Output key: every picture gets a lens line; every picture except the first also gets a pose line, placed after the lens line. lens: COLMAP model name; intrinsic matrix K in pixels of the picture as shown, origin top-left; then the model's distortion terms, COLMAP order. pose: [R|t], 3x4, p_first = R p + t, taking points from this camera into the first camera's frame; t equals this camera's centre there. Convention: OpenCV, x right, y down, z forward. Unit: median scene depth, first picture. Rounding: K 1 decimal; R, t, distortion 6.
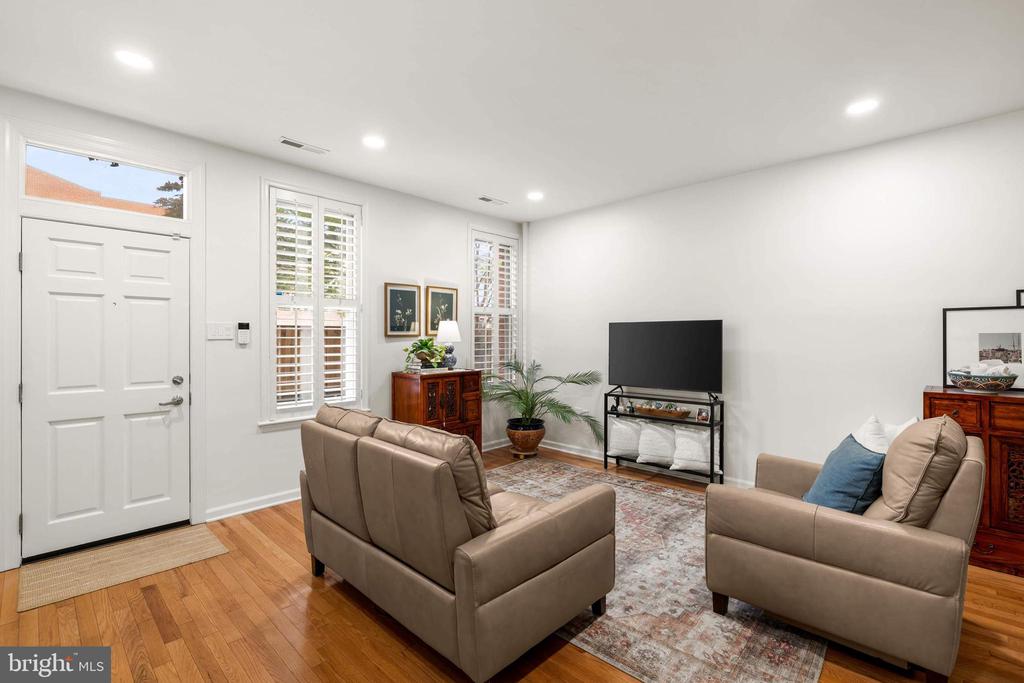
lens RADIAL K [[457.0, 0, 513.7], [0, 457.0, 339.4], [0, 0, 1]] dist [-0.007074, 0.001853]
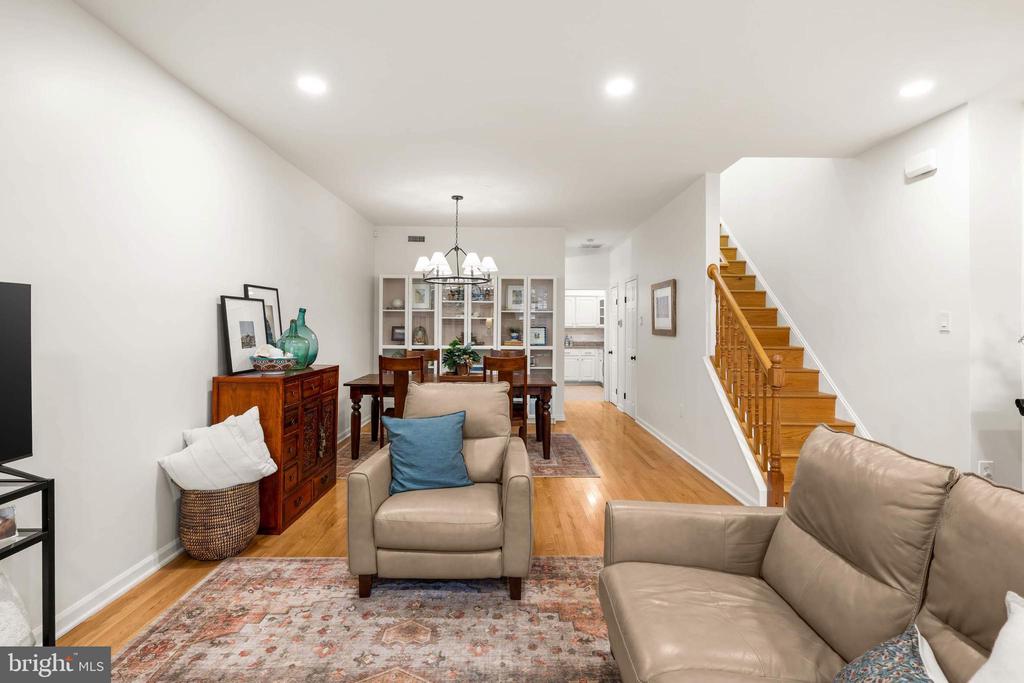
lens RADIAL K [[490.6, 0, 508.2], [0, 490.6, 320.9], [0, 0, 1]] dist [-0.001381, -0.000199]
pose [[-0.681094, 0.003432, 0.732188, -0.181306], [-0.001751, 0.999979, -0.006316, -0.005682], [-0.732194, -0.005584, -0.681073, 0.946979]]
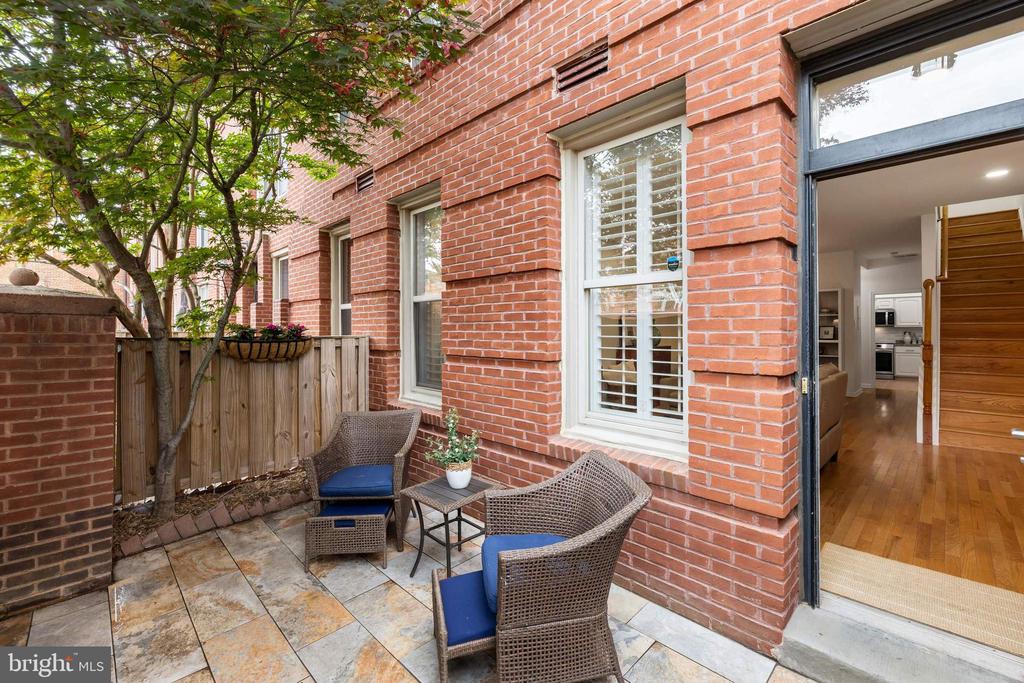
lens RADIAL K [[436.0, 0, 515.1], [0, 436.0, 328.3], [0, 0, 1]] dist [0.001274, -0.000179]
pose [[0.026069, -0.000101, 0.999660, -1.090568], [0.010166, 0.999948, -0.000164, 0.000158], [-0.999608, 0.010167, 0.026068, 1.130697]]
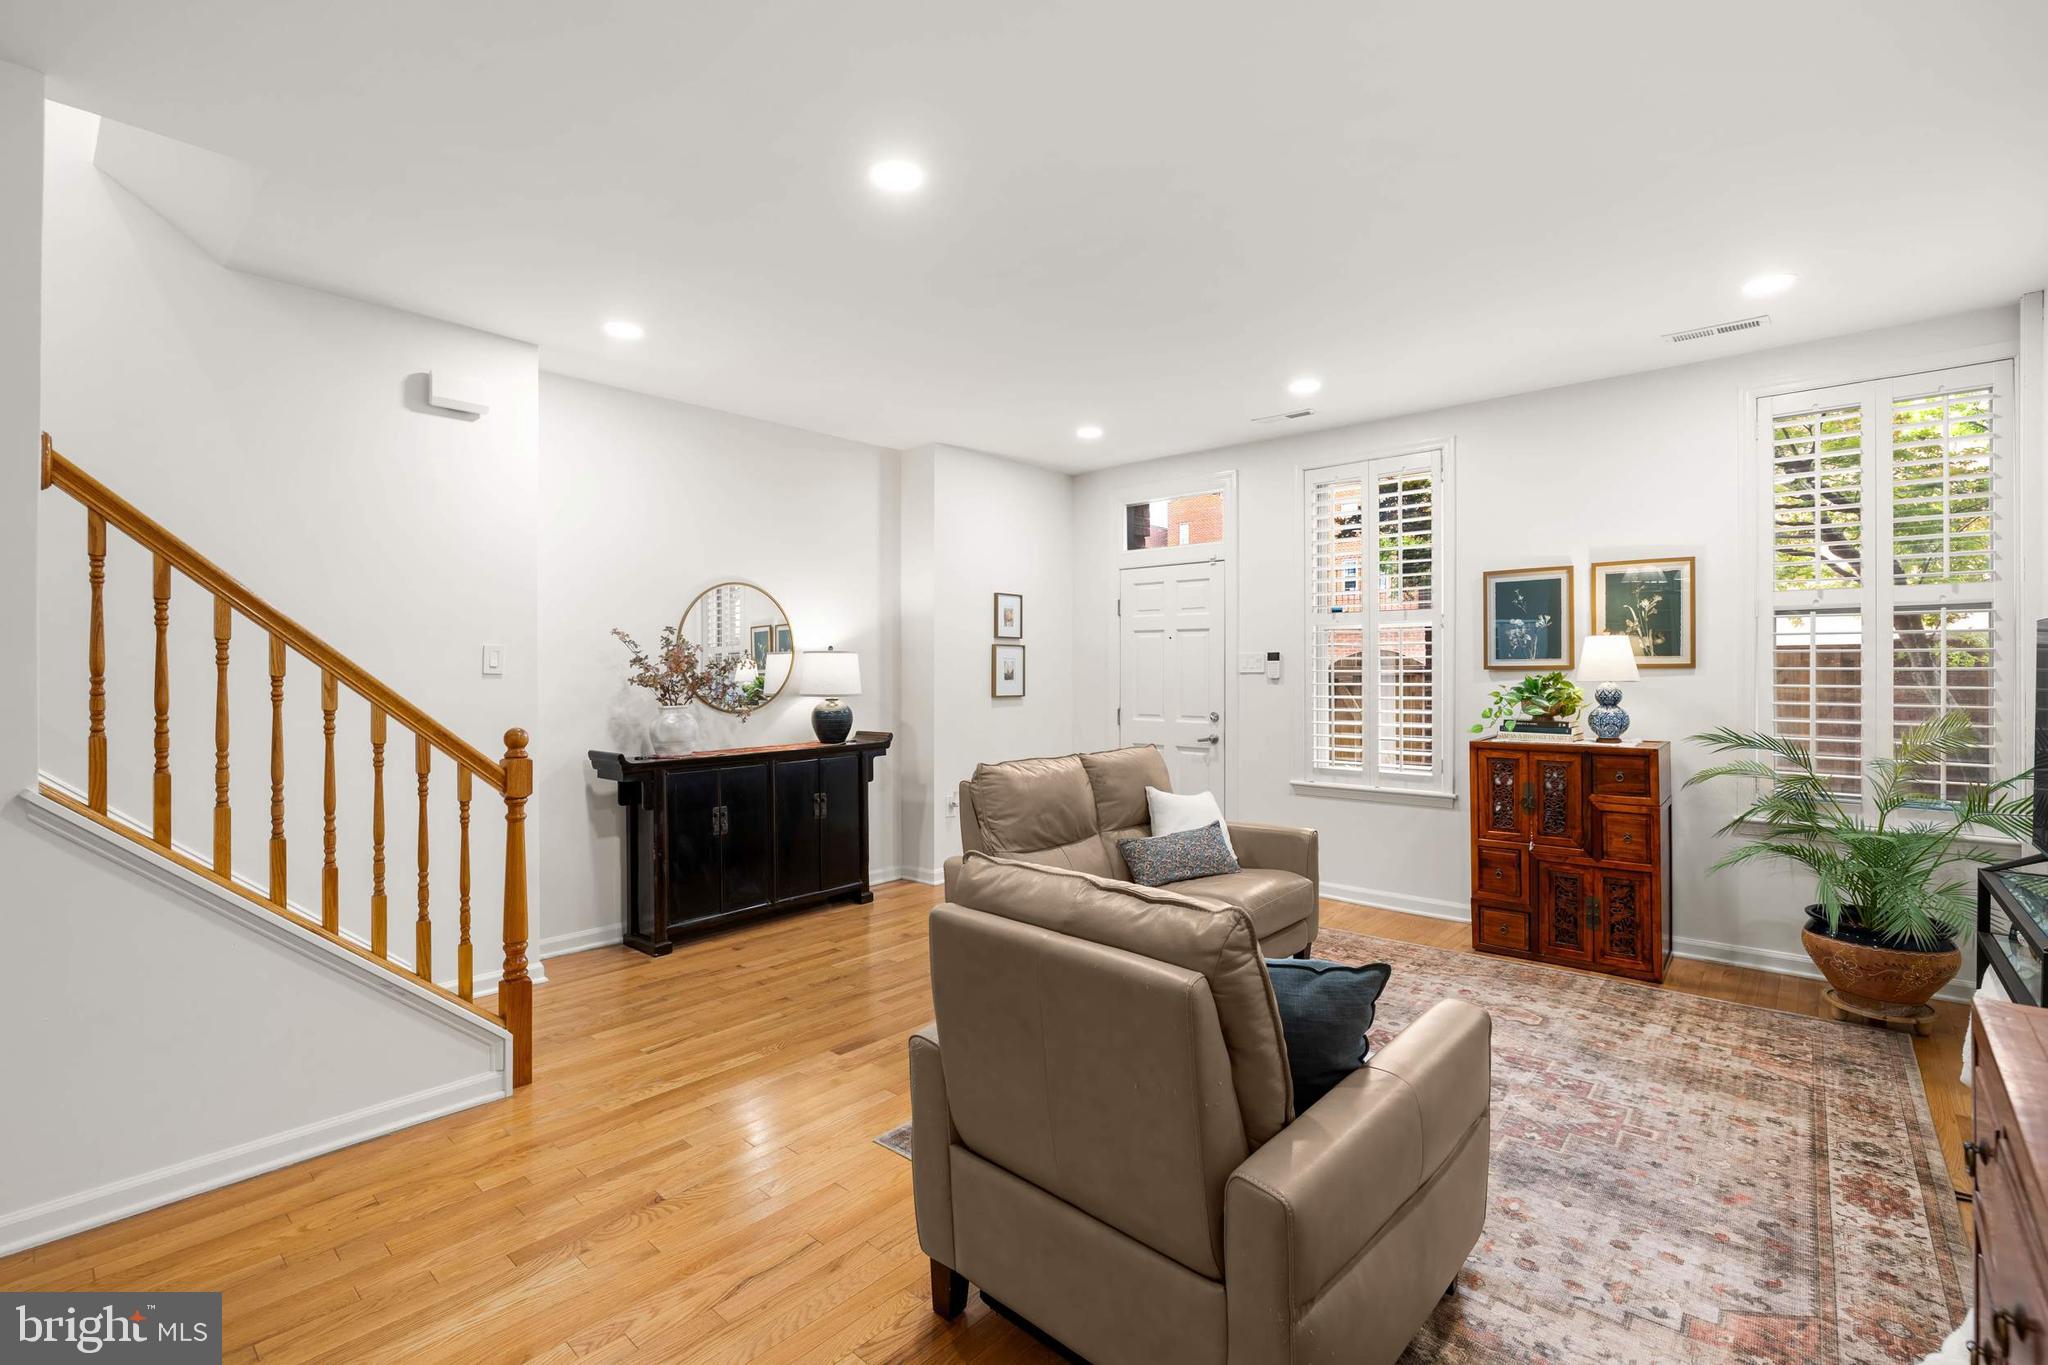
lens RADIAL K [[913.9, 0, 1022.6], [0, 913.9, 672.0], [0, 0, 1]] dist [-0.007074, 0.001853]
pose [[0.024273, 0.003533, -0.999699, 0.846183], [-0.005192, 0.999981, 0.003408, -0.003949], [0.999692, 0.005108, 0.024291, 0.432105]]
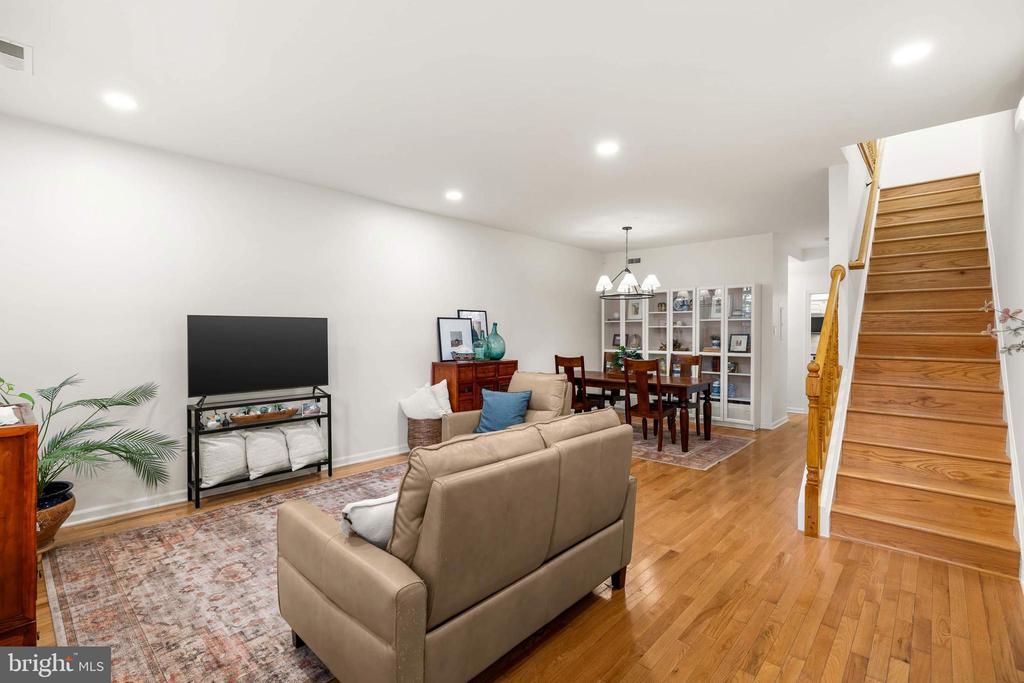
lens RADIAL K [[457.0, 0, 509.3], [0, 457.0, 336.1], [0, 0, 1]] dist [-0.007074, 0.001853]
pose [[-0.002049, -0.007792, 0.999968, -0.618919], [0.004067, 0.999961, 0.007800, -0.005846], [-0.999990, 0.004083, -0.002018, 0.542903]]
